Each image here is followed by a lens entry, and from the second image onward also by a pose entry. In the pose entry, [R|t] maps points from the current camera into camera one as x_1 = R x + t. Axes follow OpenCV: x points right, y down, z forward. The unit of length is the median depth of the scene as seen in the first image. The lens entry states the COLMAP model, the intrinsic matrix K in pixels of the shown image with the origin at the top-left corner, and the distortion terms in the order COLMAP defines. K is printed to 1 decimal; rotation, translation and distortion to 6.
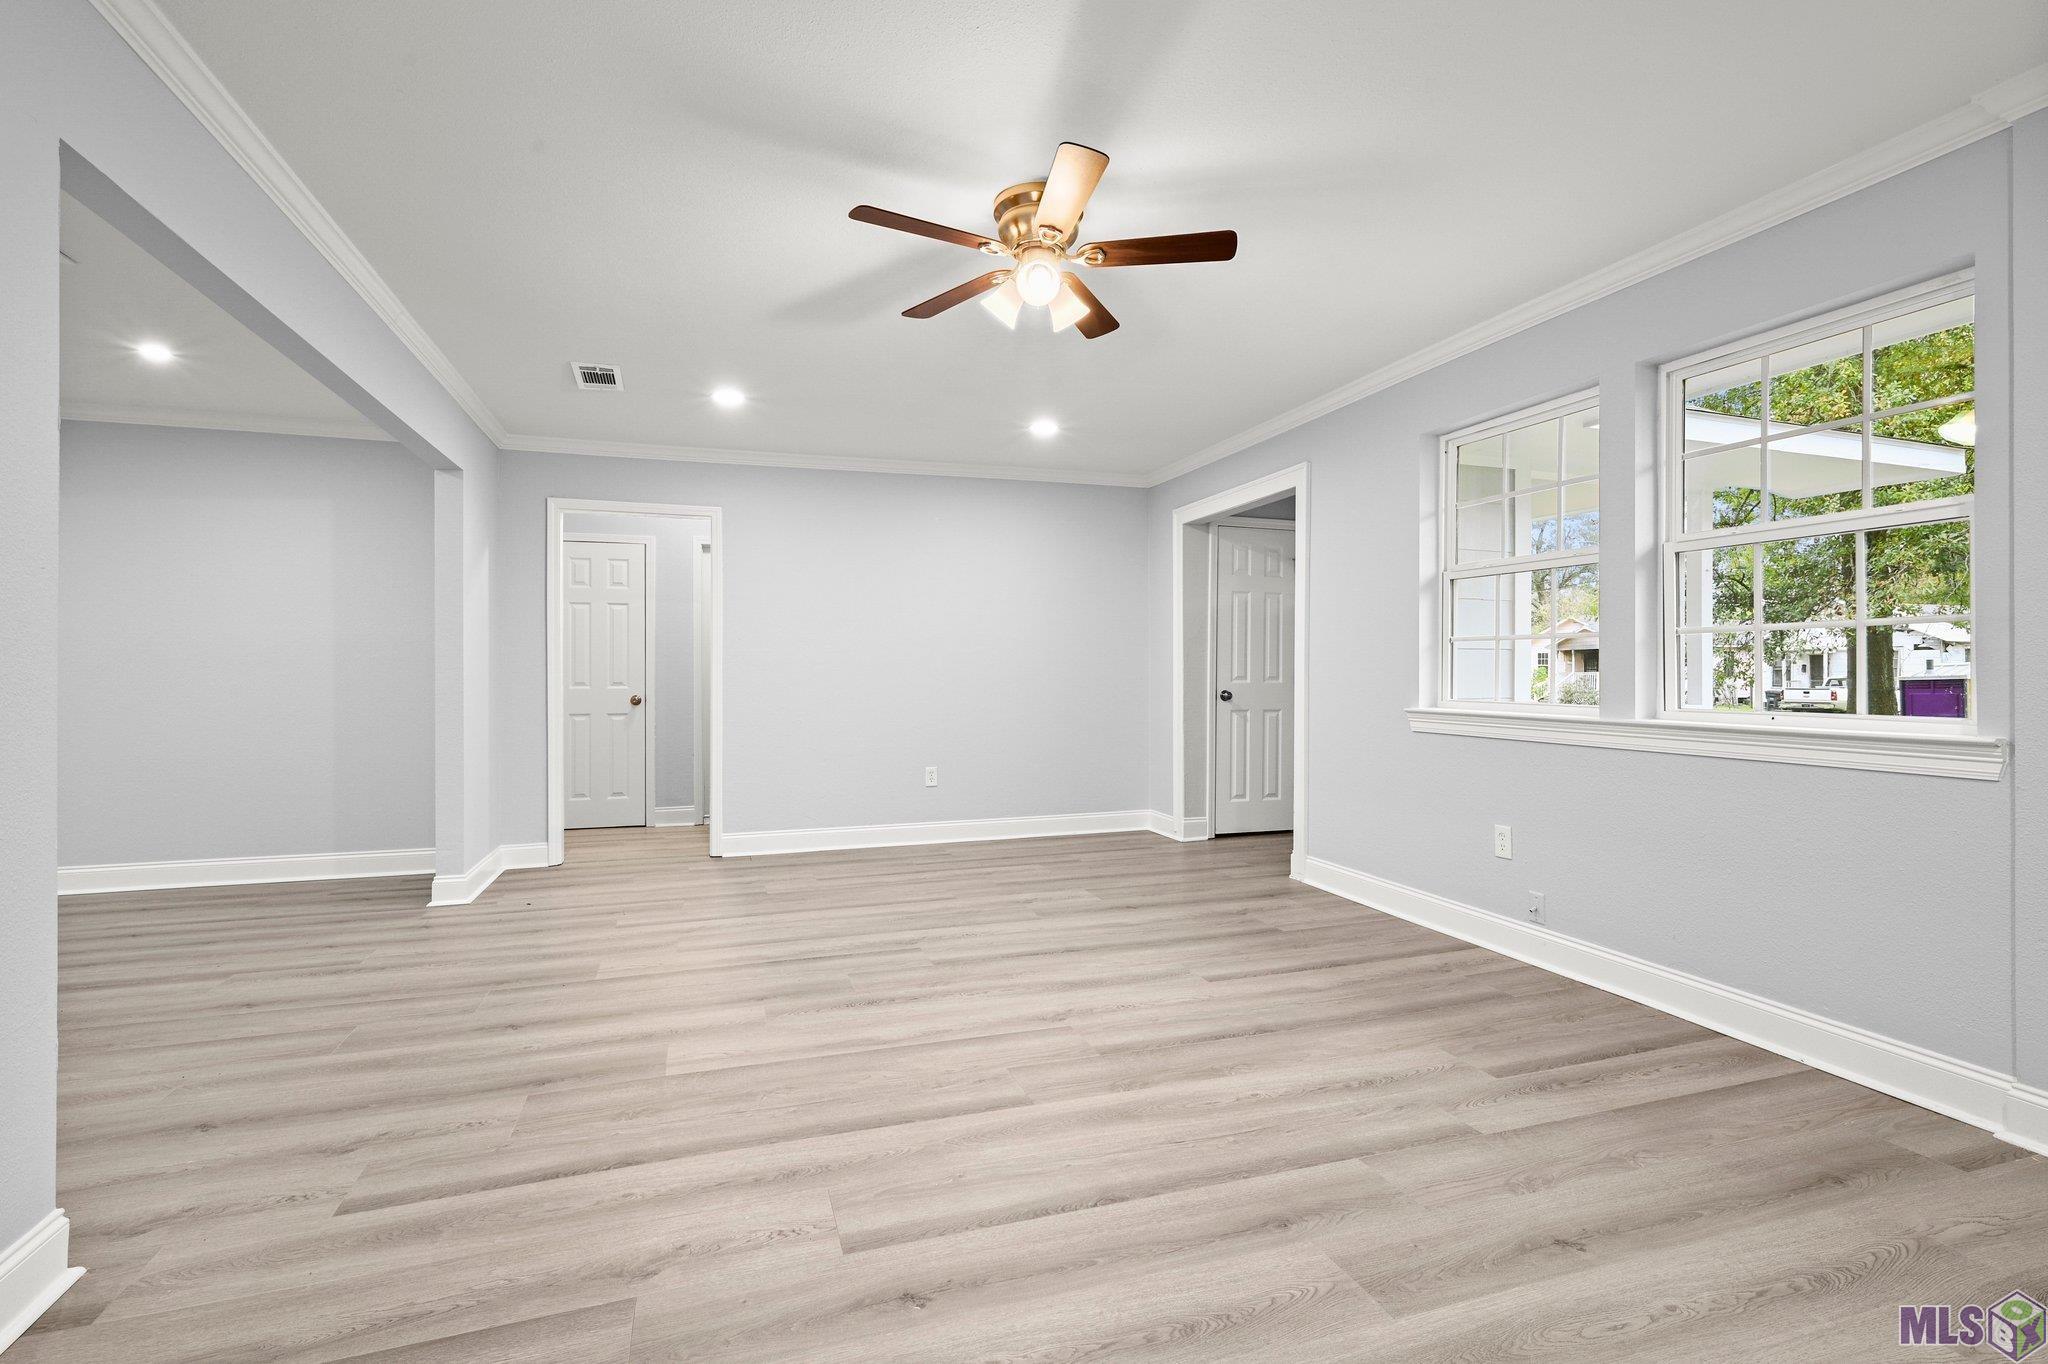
lens RADIAL K [[956.2, 0, 1021.1], [0, 956.2, 674.8], [0, 0, 1]] dist [0.001123, -0.000431]
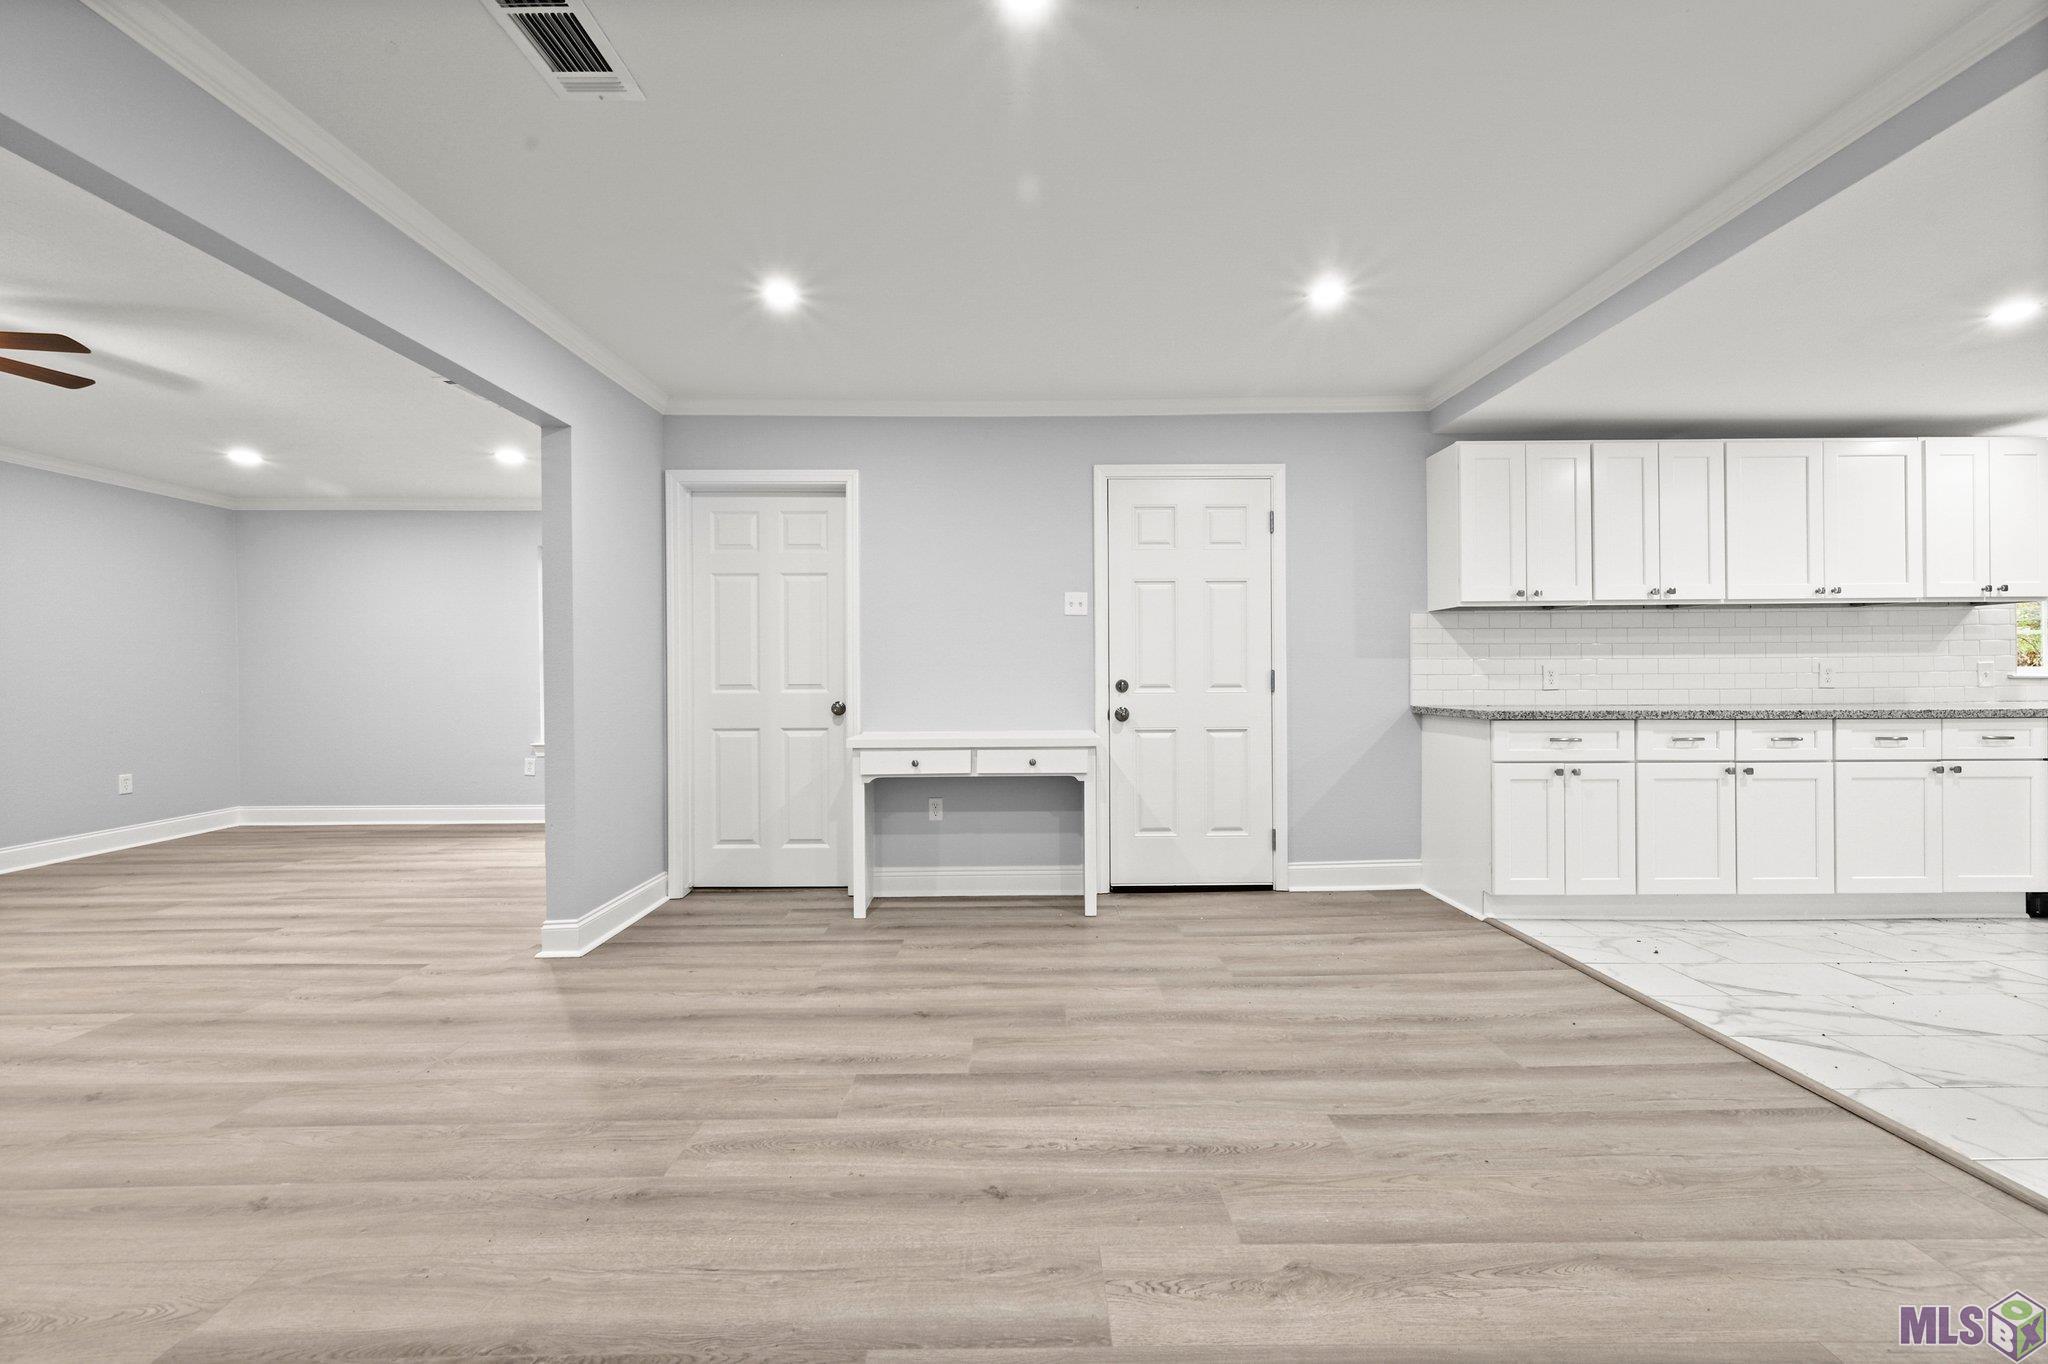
lens RADIAL K [[836.5, 0, 1013.0], [0, 836.5, 672.8], [0, 0, 1]] dist [0.003086, -0.000157]
pose [[-0.948048, 0.014179, 0.317812, -1.752162], [0.014265, 0.999896, -0.002055, 0.011066], [-0.317809, 0.002586, -0.948151, 1.646278]]
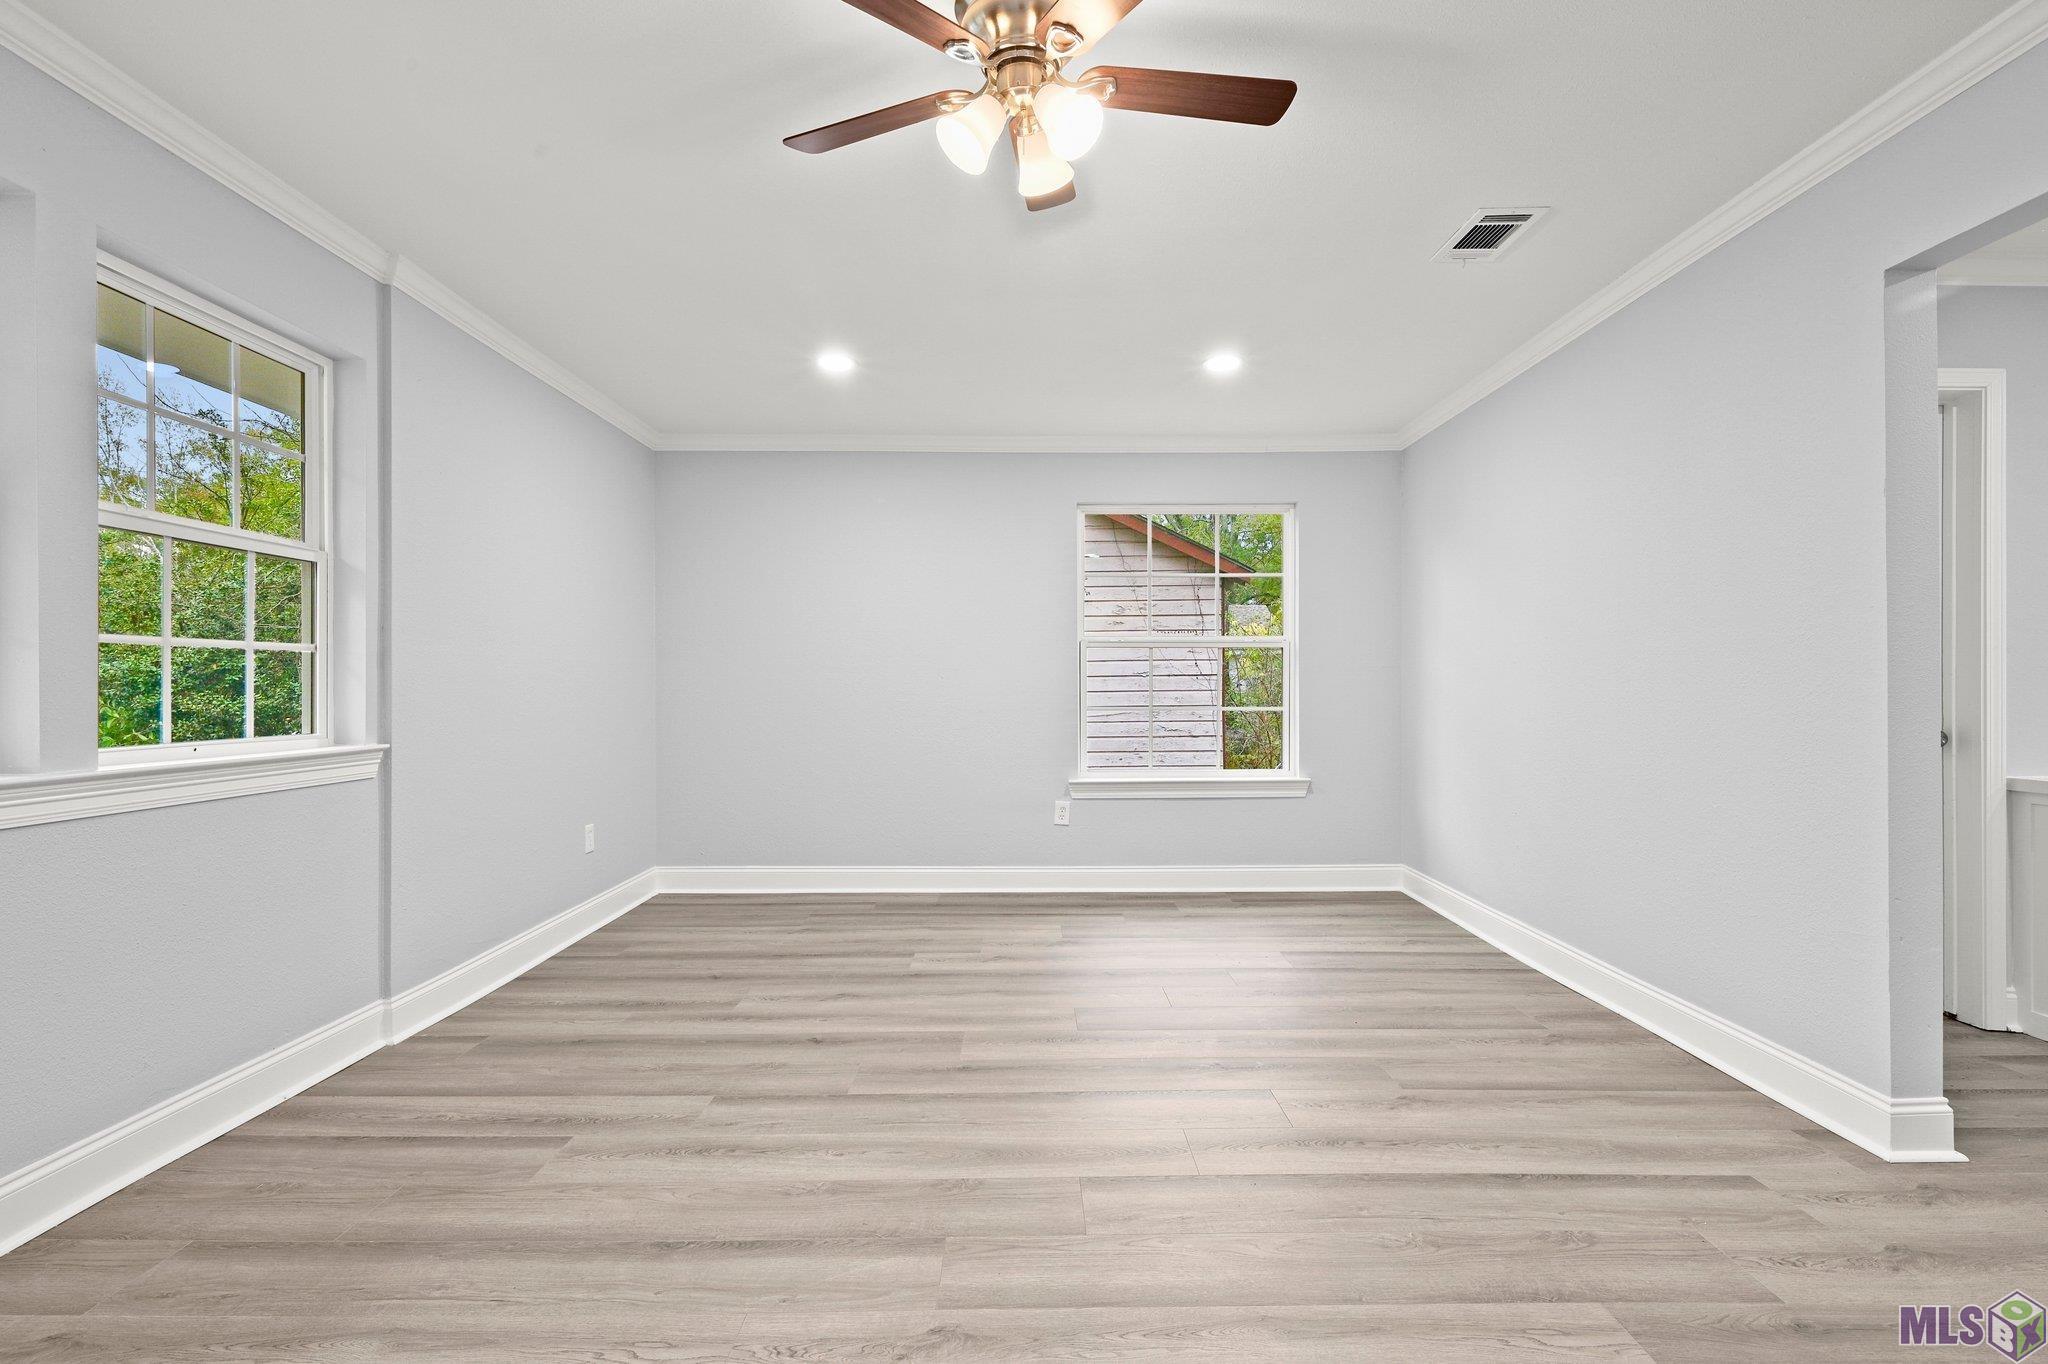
lens RADIAL K [[1001.9, 0, 1023.0], [0, 1001.9, 682.0], [0, 0, 1]] dist [0.003093, 0.000911]
pose [[-0.949514, 0.008763, 0.313601, -0.216913], [0.008679, 0.999961, -0.001666, -0.008424], [-0.313604, 0.001140, -0.949553, 1.778025]]
